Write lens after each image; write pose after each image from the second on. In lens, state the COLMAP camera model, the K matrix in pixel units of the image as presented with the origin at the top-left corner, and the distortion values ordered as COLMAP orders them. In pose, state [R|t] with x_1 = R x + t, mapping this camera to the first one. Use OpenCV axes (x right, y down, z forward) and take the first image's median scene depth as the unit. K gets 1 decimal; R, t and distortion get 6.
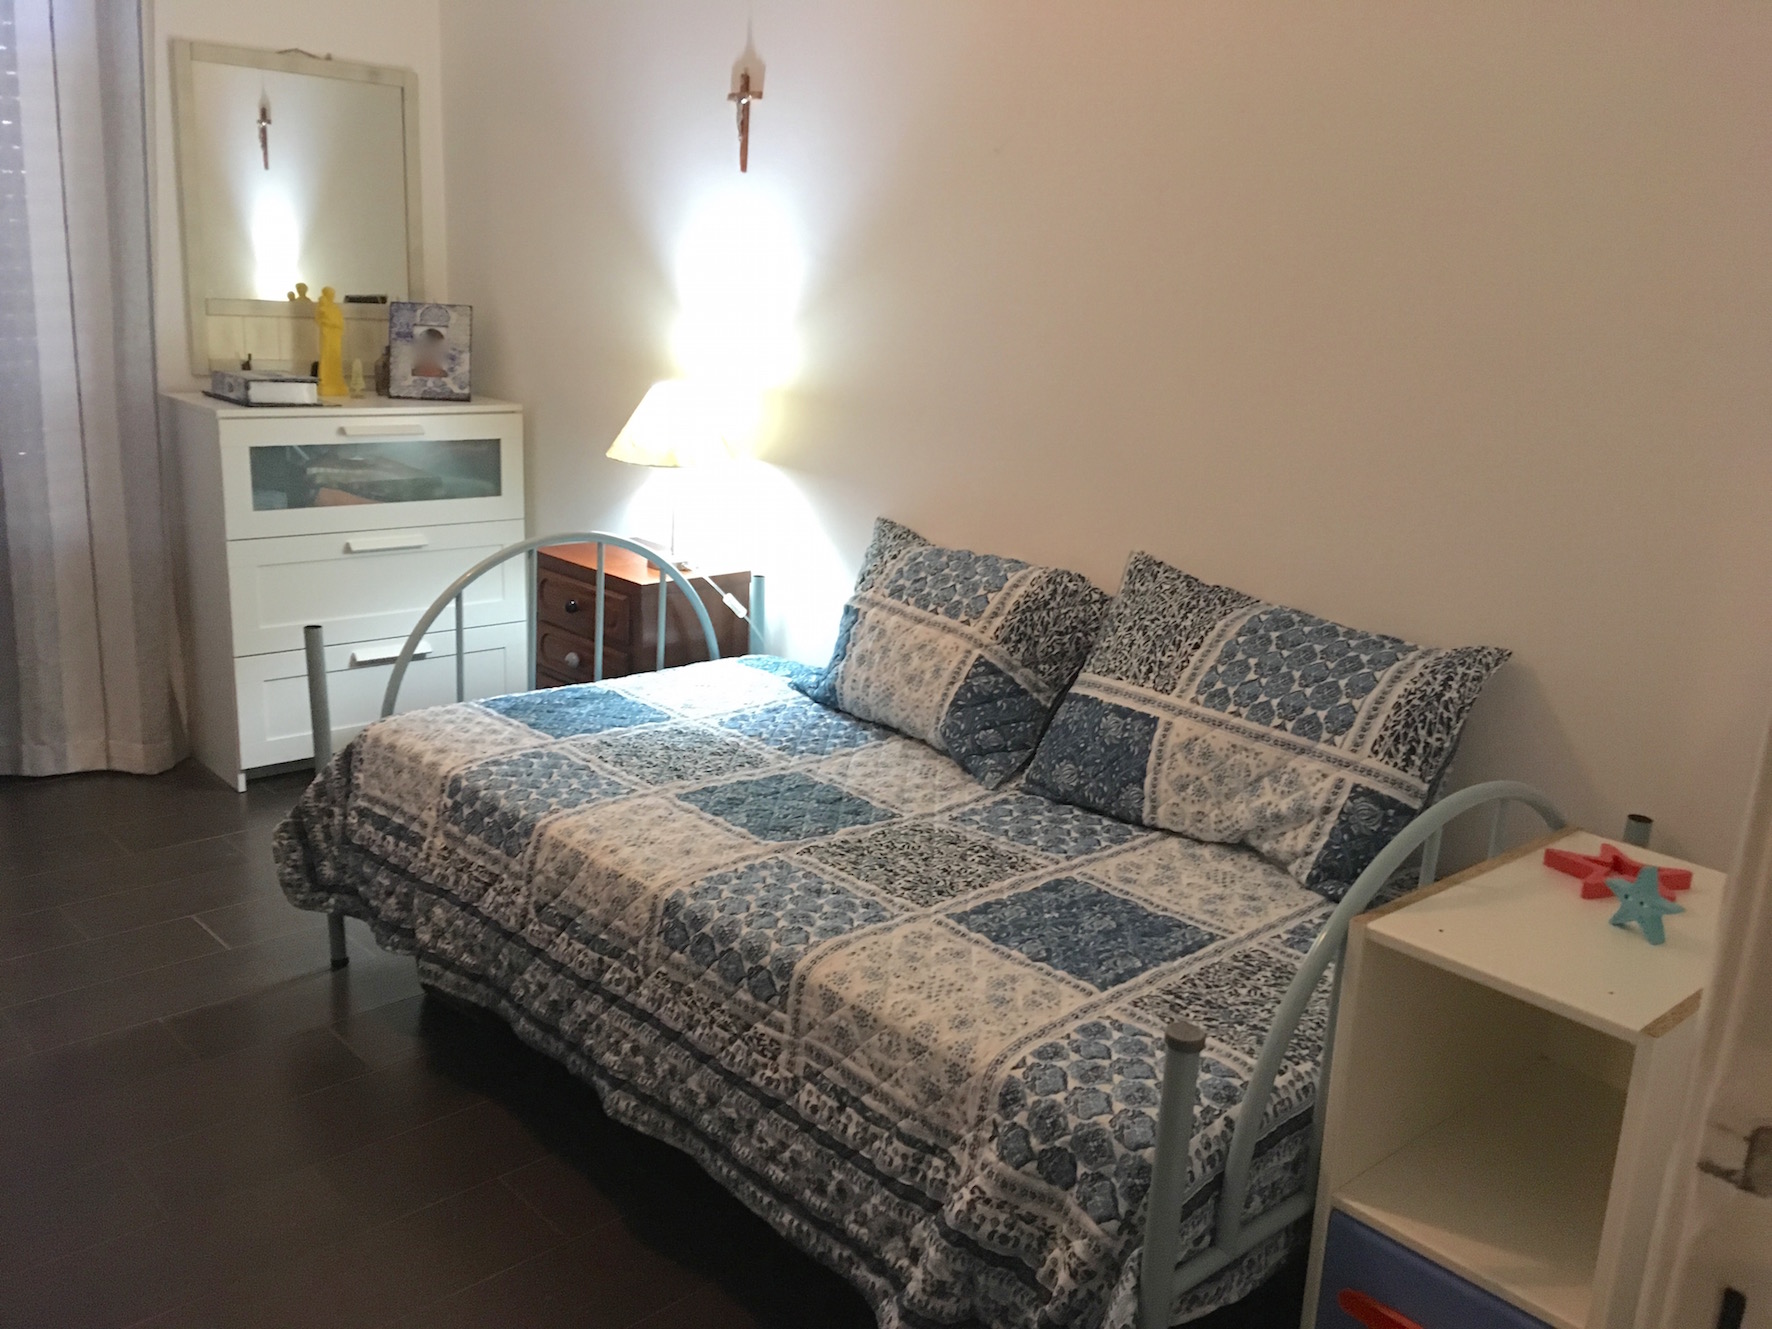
lens RADIAL K [[1492.1, 0, 883.4], [0, 1492.1, 663.4], [0, 0, 1]] dist [0.119205, -0.186829]
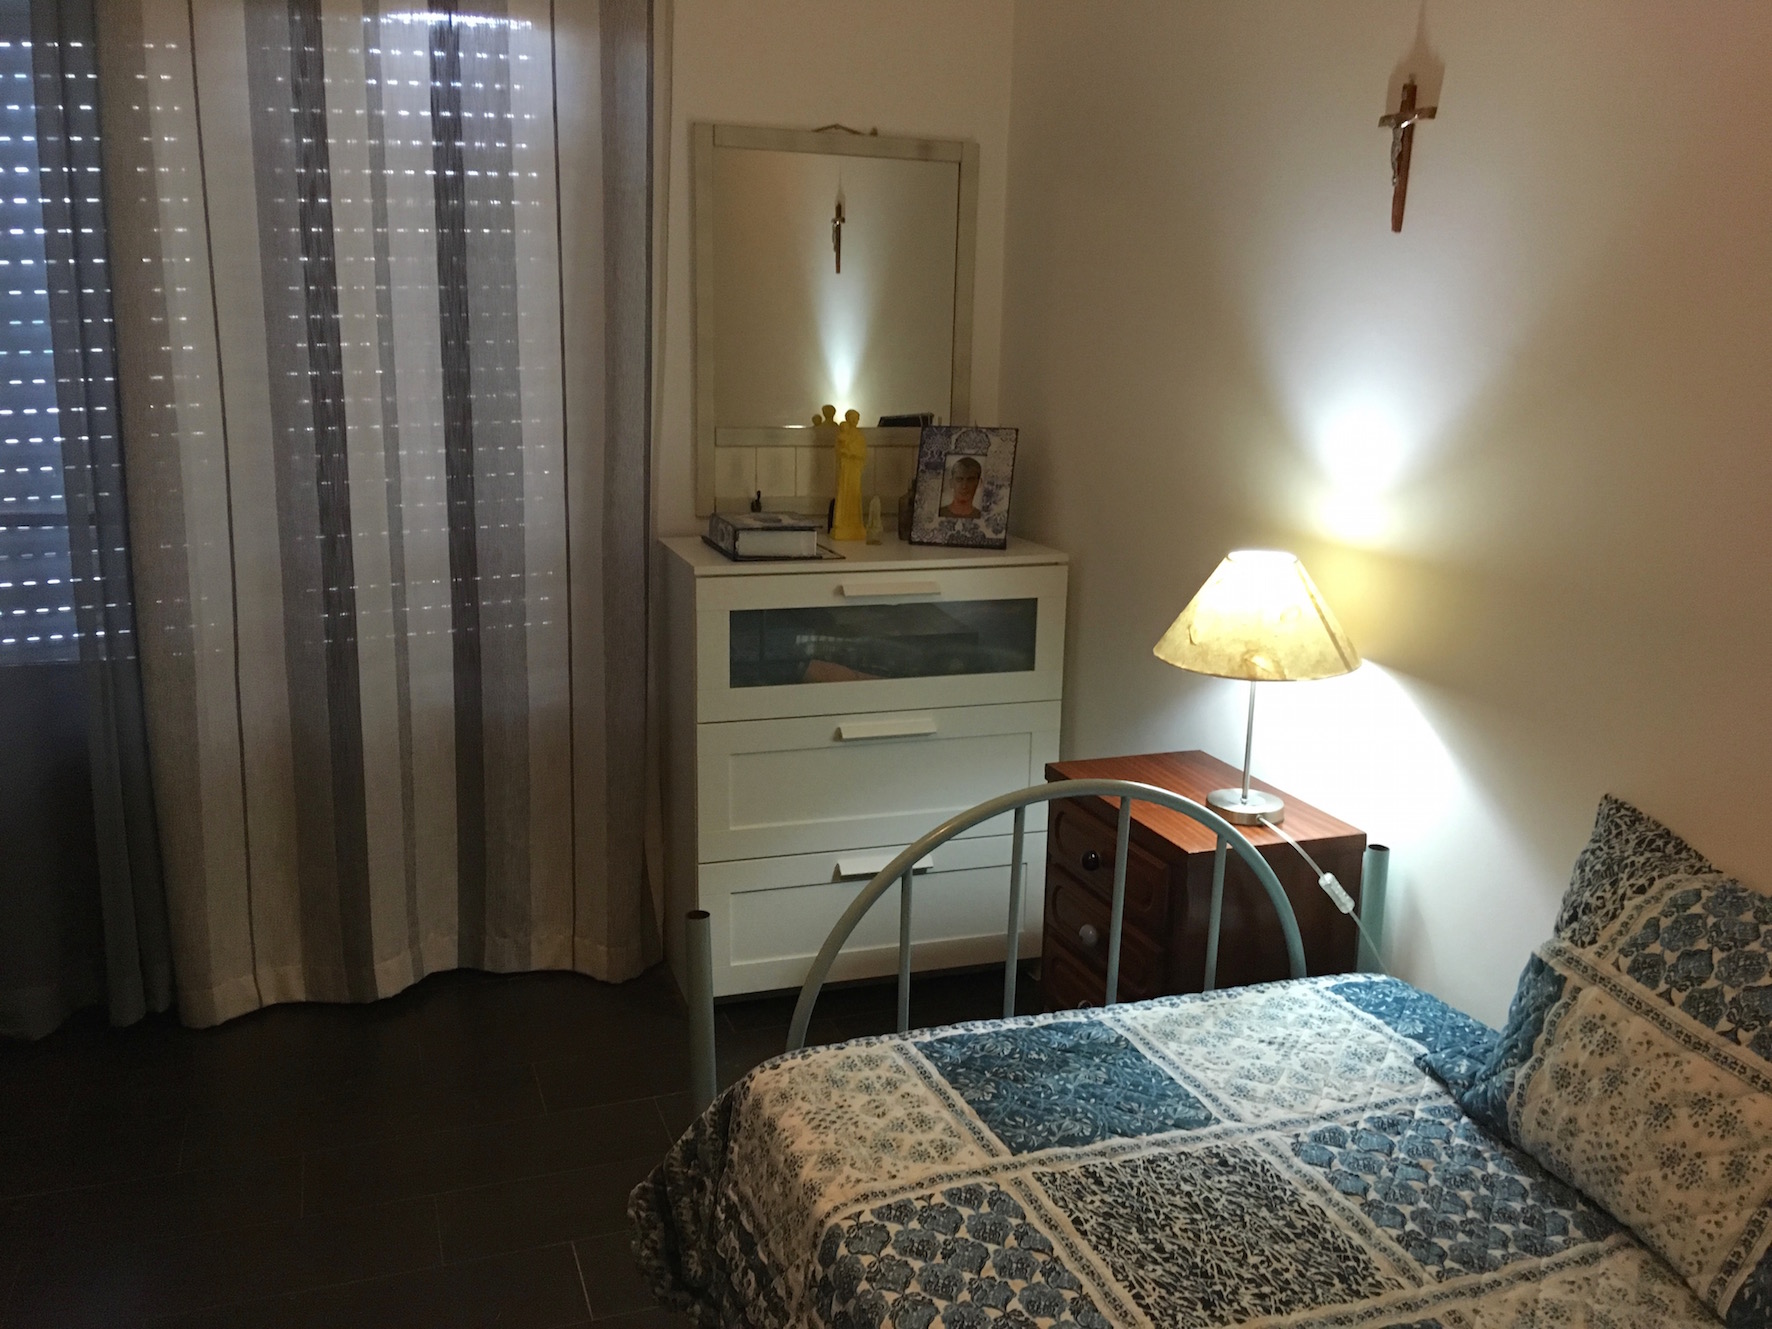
lens RADIAL K [[1492.1, 0, 878.4], [0, 1492.1, 656.3], [0, 0, 1]] dist [0.119205, -0.186829]
pose [[0.915933, 0.053412, -0.397761, -0.032812], [-0.075521, 0.996337, -0.040114, -0.119242], [0.394161, 0.066781, 0.916612, 0.385892]]
